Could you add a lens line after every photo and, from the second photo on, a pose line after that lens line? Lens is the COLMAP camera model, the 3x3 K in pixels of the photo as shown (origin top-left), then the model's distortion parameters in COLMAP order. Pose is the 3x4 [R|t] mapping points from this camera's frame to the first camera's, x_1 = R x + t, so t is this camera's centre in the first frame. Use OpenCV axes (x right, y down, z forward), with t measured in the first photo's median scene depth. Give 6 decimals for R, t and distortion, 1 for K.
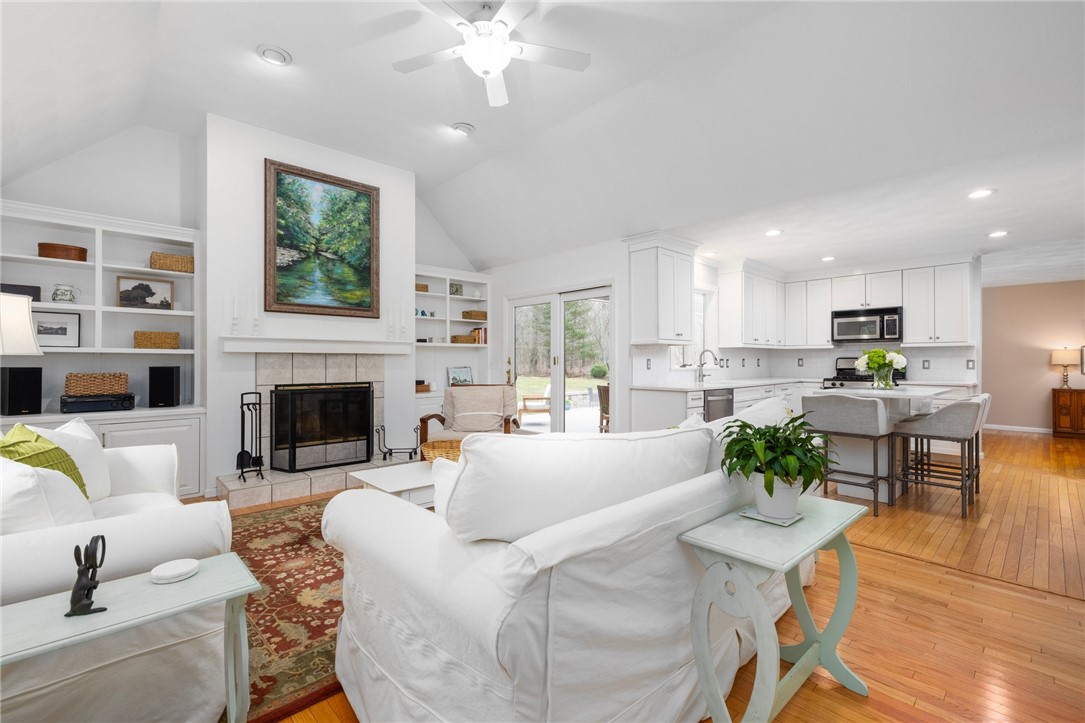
lens RADIAL K [[470.7, 0, 534.8], [0, 470.7, 360.2], [0, 0, 1]] dist [-0.000646, 0.000065]
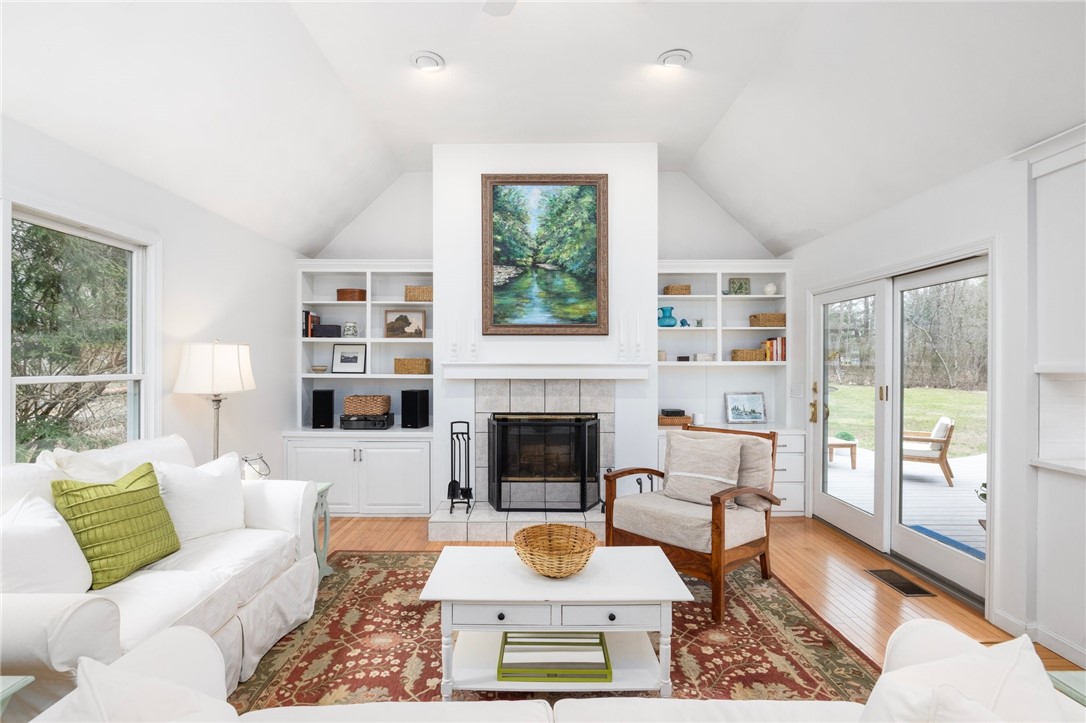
lens RADIAL K [[510.2, 0, 532.8], [0, 510.2, 365.6], [0, 0, 1]] dist [-0.011049, 0.001437]
pose [[0.731220, 0.004798, -0.682125, 0.190948], [0.000136, 0.999974, 0.007180, -0.046444], [0.682142, -0.005343, 0.731200, 0.292974]]
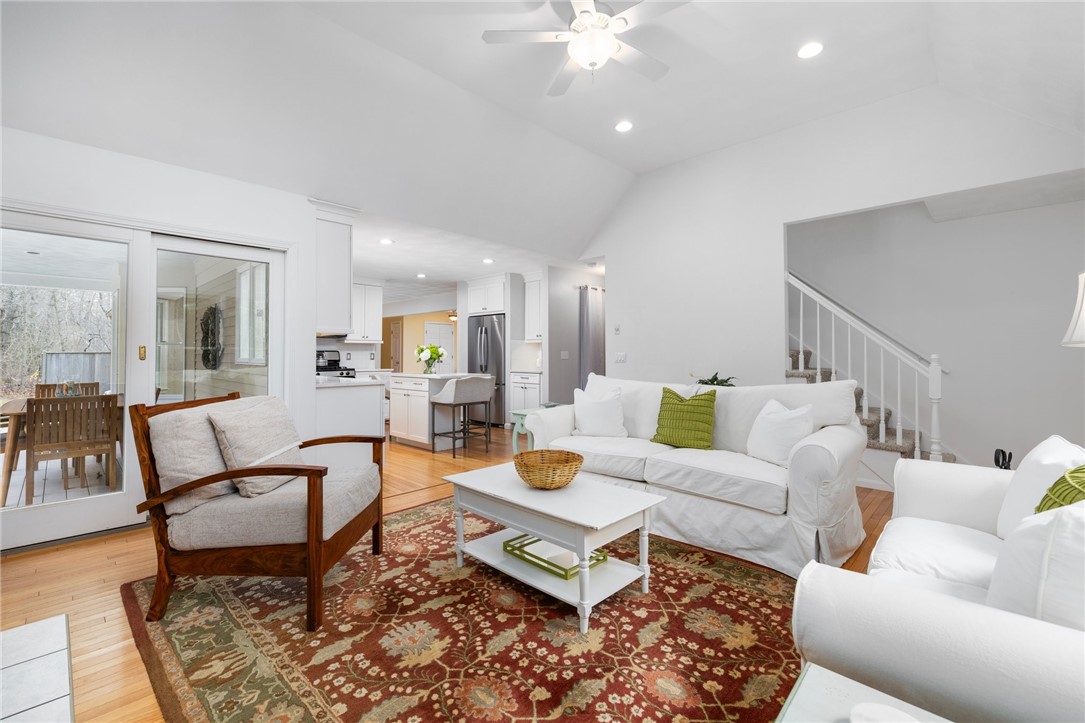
lens RADIAL K [[470.7, 0, 532.7], [0, 470.7, 348.8], [0, 0, 1]] dist [-0.000646, 0.000065]
pose [[-0.051137, 0.011303, 0.998628, -0.640906], [-0.001323, 0.999934, -0.011386, 0.002031], [-0.998691, -0.001903, -0.051119, 0.698054]]
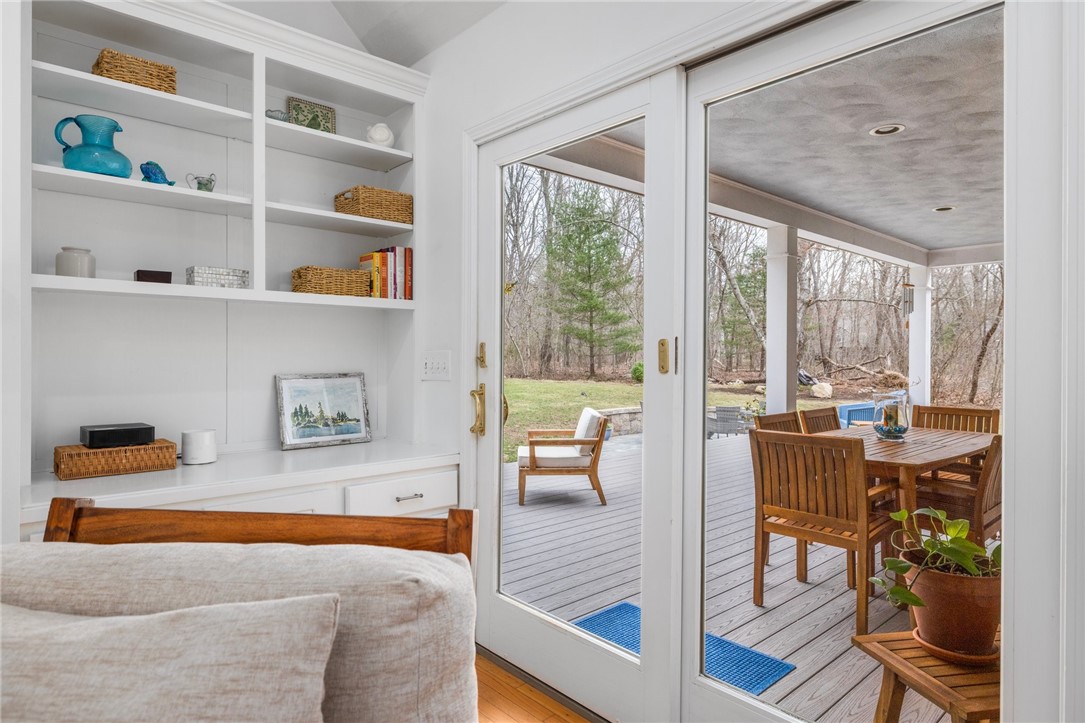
lens RADIAL K [[627.2, 0, 532.3], [0, 627.2, 358.4], [0, 0, 1]] dist [0.004045, 0.001038]
pose [[0.999731, 0.007738, -0.021882, -0.020117], [-0.007619, 0.999956, 0.005542, 0.001560], [0.021924, -0.005374, 0.999745, 0.838135]]
